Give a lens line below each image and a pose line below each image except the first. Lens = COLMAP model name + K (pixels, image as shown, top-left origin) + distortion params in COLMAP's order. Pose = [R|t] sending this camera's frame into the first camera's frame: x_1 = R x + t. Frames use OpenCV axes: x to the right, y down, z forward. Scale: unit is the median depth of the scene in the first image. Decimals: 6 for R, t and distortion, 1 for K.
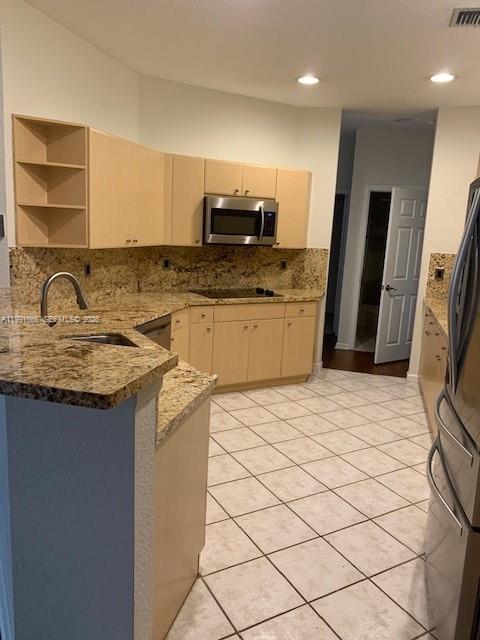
lens RADIAL K [[487.8, 0, 245.3], [0, 487.8, 319.5], [0, 0, 1]] dist [0.037926, -0.049042]
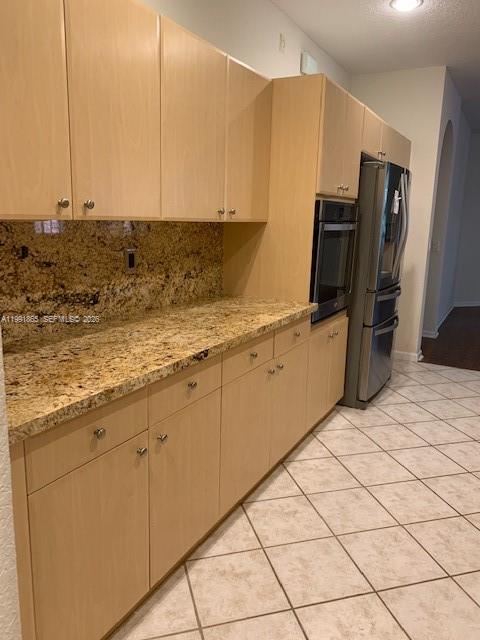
lens RADIAL K [[487.8, 0, 234.8], [0, 487.8, 320.7], [0, 0, 1]] dist [0.037926, -0.049042]
pose [[-0.968061, -0.123262, 0.218322, 0.276998], [-0.030989, 0.922947, 0.383677, -0.203991], [-0.248793, 0.364657, -0.897289, 1.395924]]
